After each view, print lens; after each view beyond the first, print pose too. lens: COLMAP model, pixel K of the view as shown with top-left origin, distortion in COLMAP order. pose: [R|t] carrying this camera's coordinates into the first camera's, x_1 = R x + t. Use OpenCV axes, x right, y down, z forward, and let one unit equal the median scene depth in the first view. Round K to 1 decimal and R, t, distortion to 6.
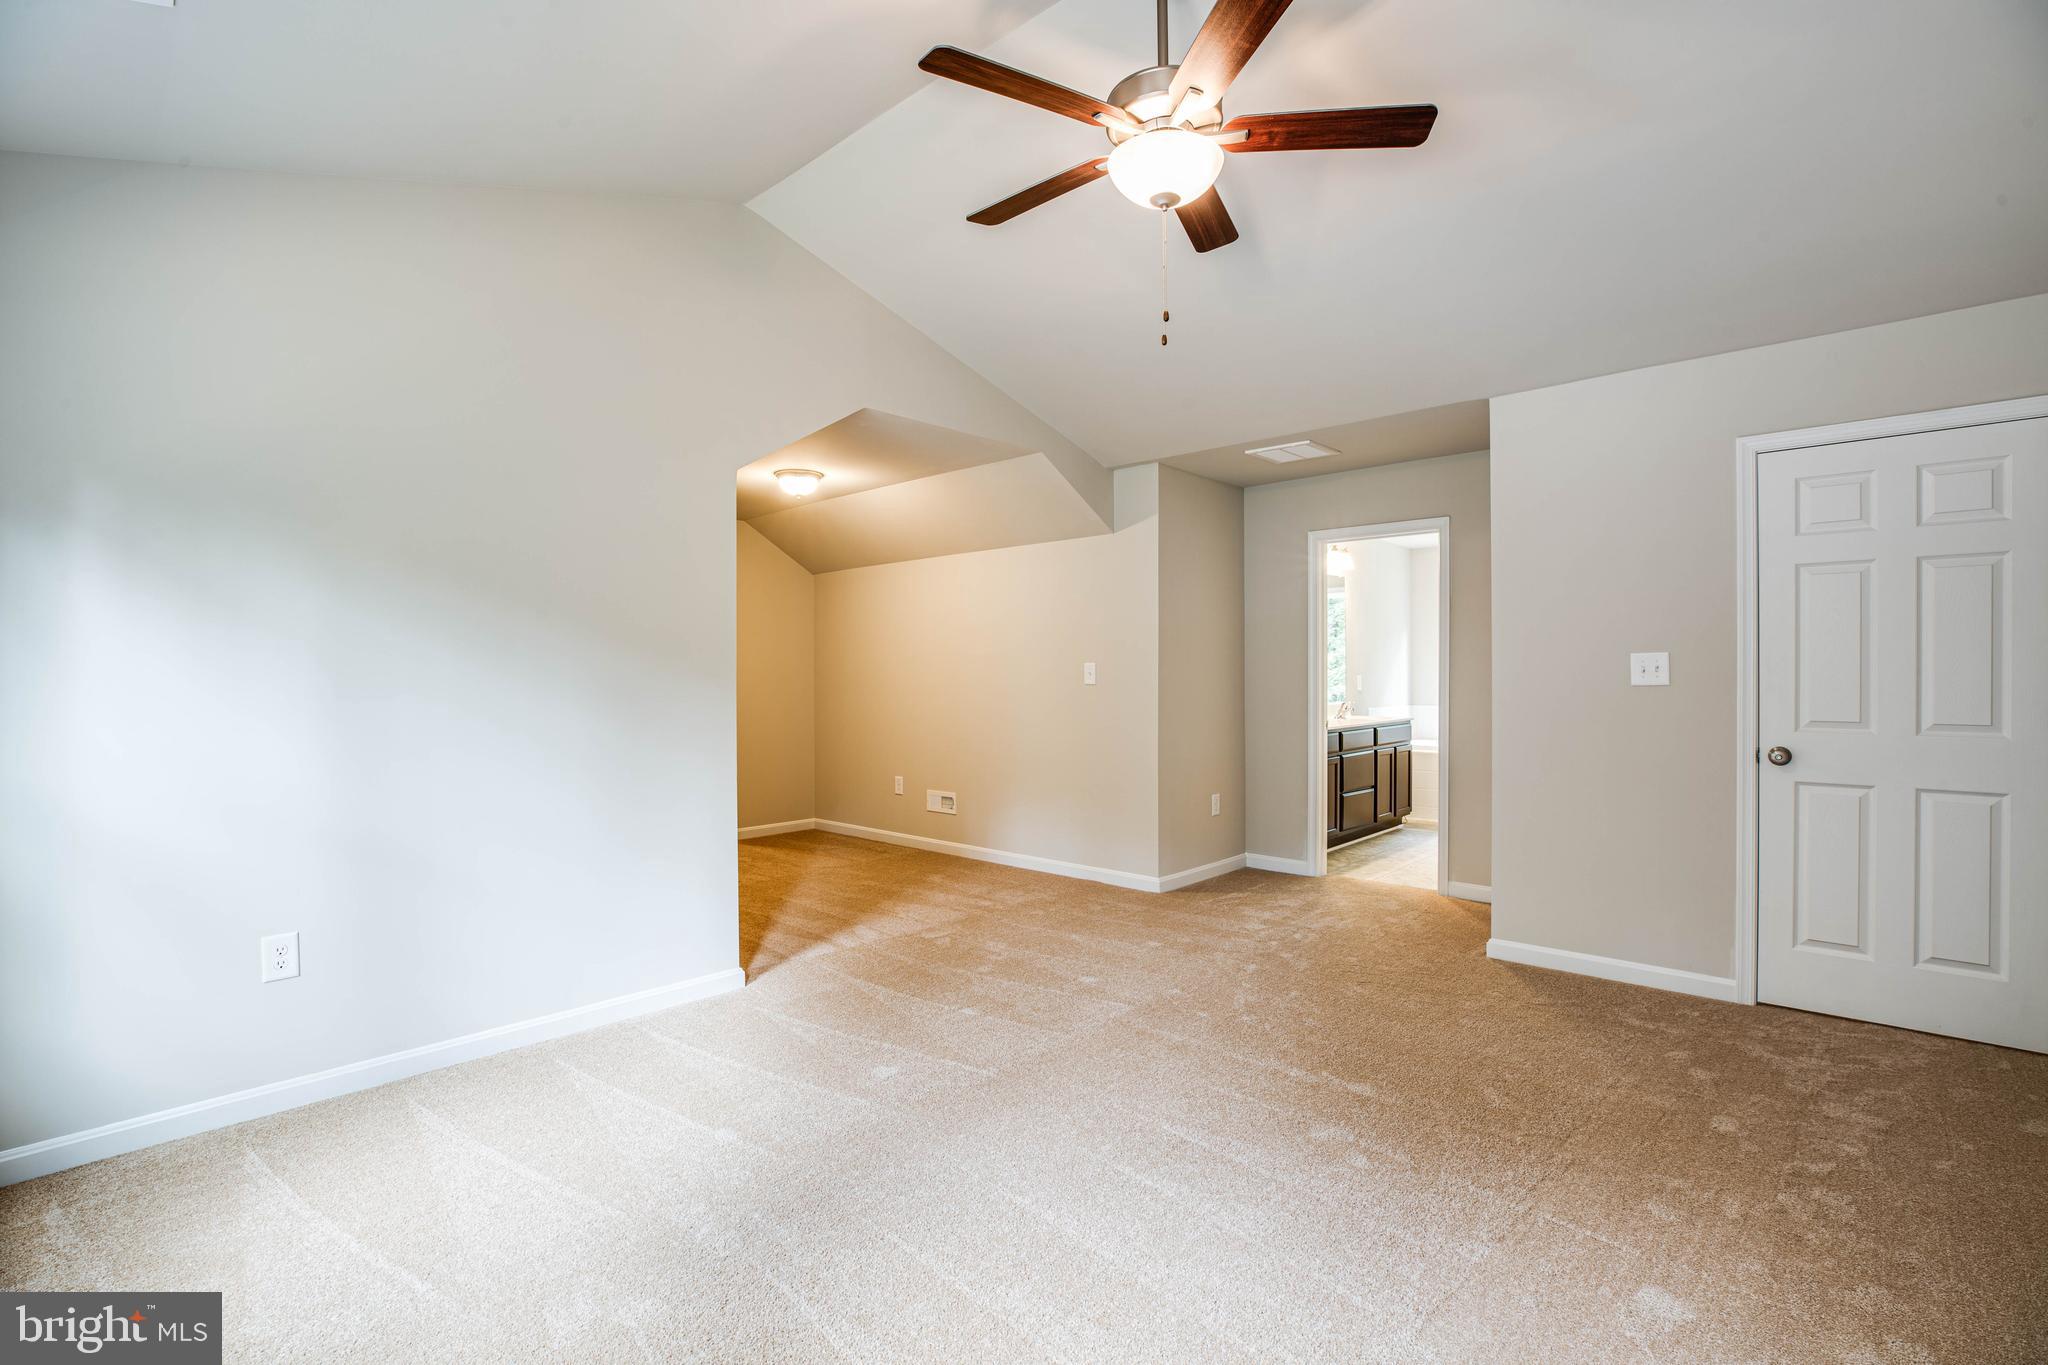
lens RADIAL K [[926.0, 0, 1021.6], [0, 926.0, 677.2], [0, 0, 1]] dist [-0.046395, 0.013439]
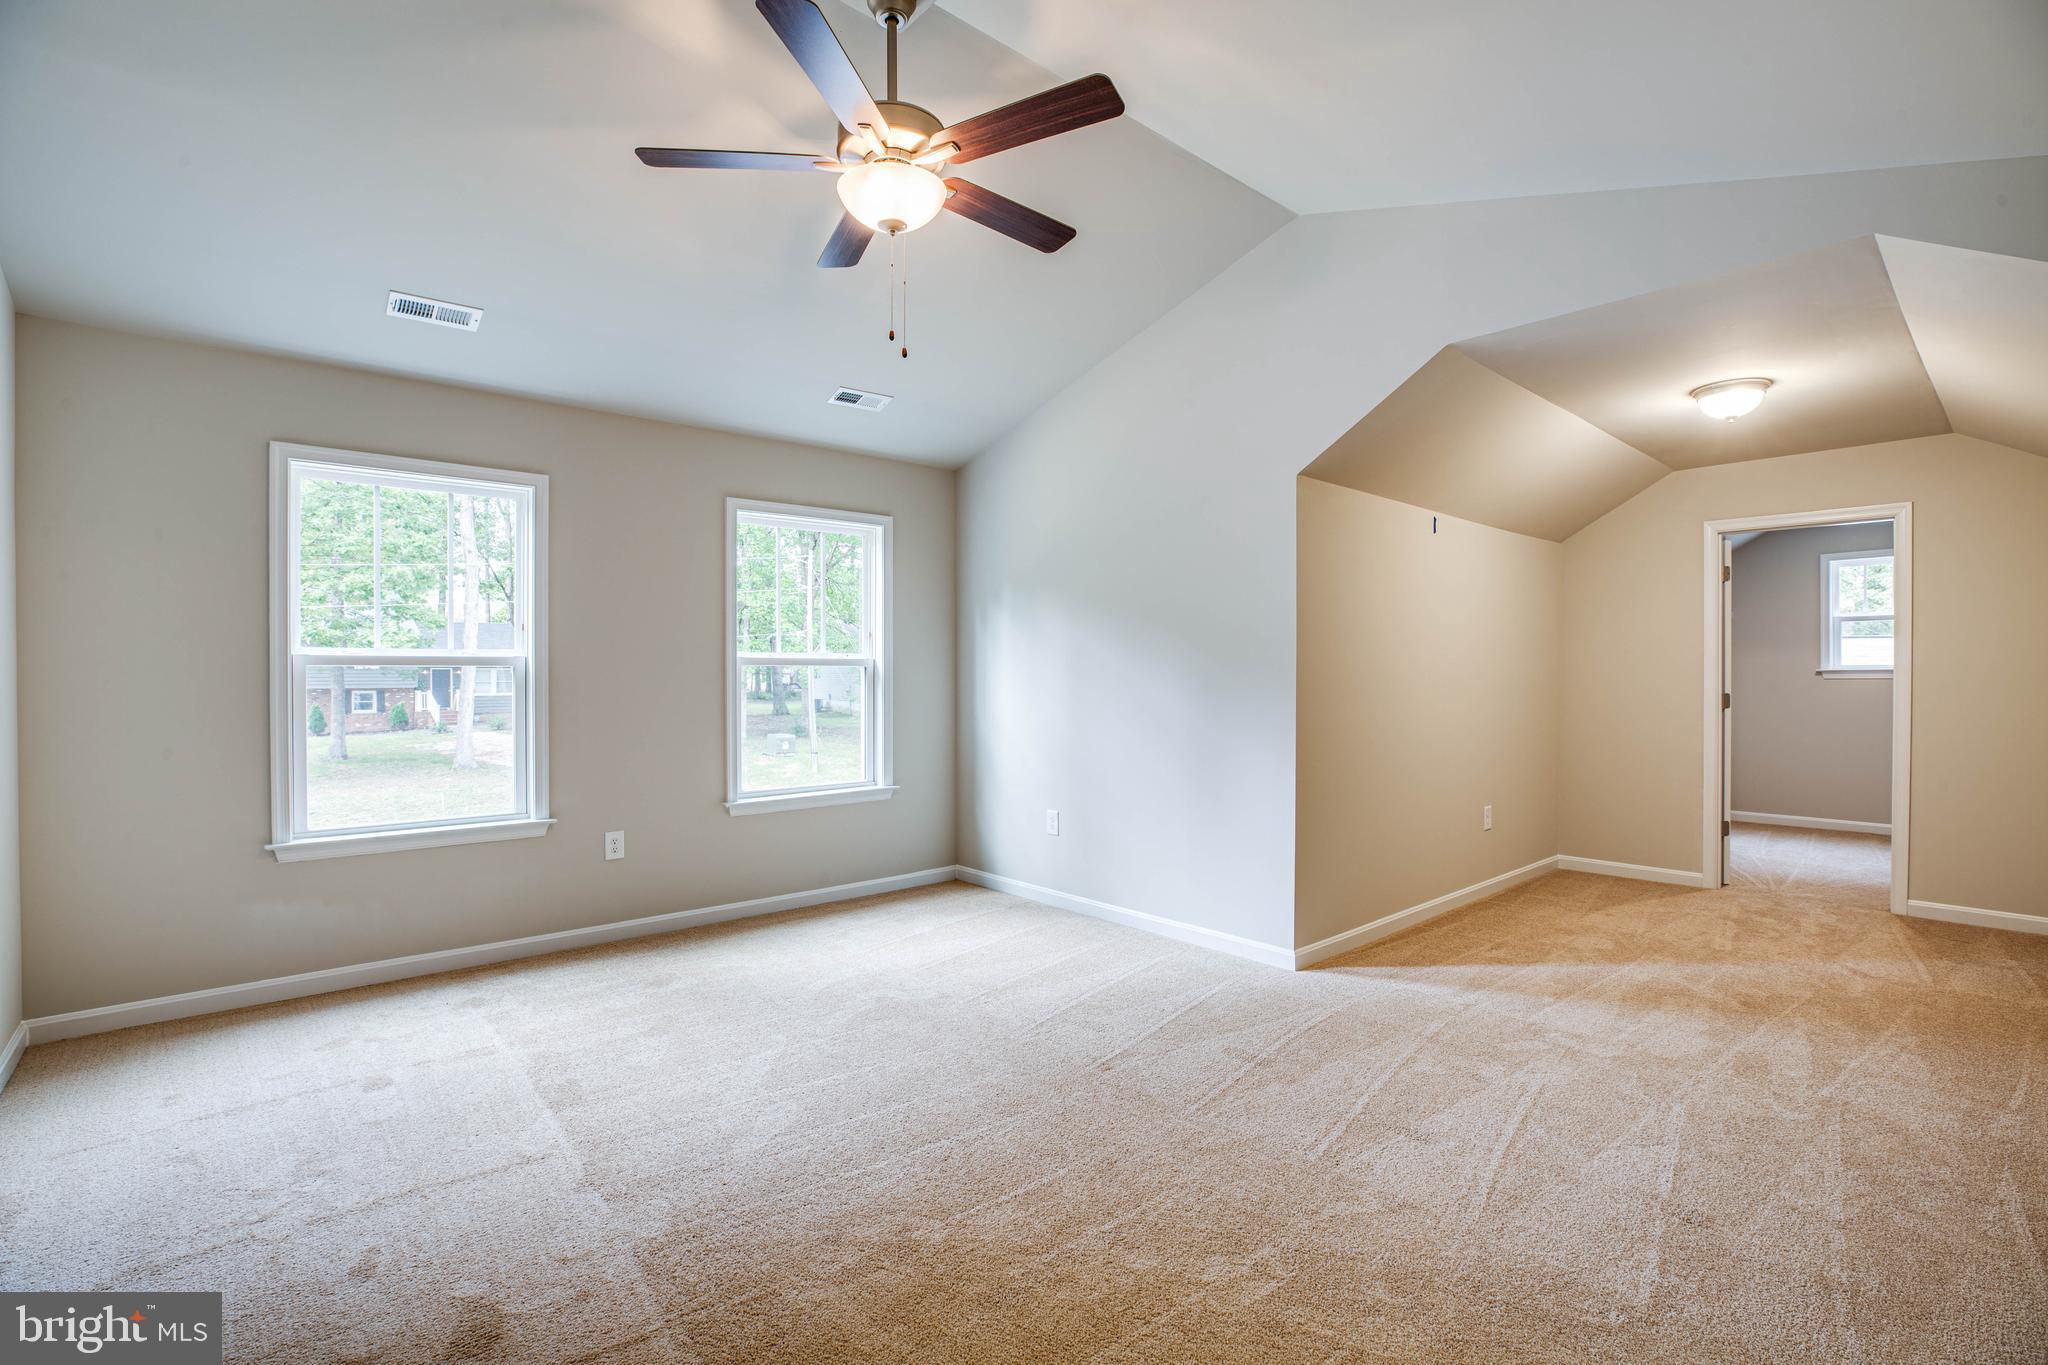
lens RADIAL K [[926.0, 0, 1021.6], [0, 926.0, 677.2], [0, 0, 1]] dist [-0.046395, 0.013439]
pose [[-0.102221, 0.004014, -0.994754, 0.798713], [-0.006944, 0.999965, 0.004749, 0.002392], [0.994737, 0.007393, -0.102189, 0.834220]]
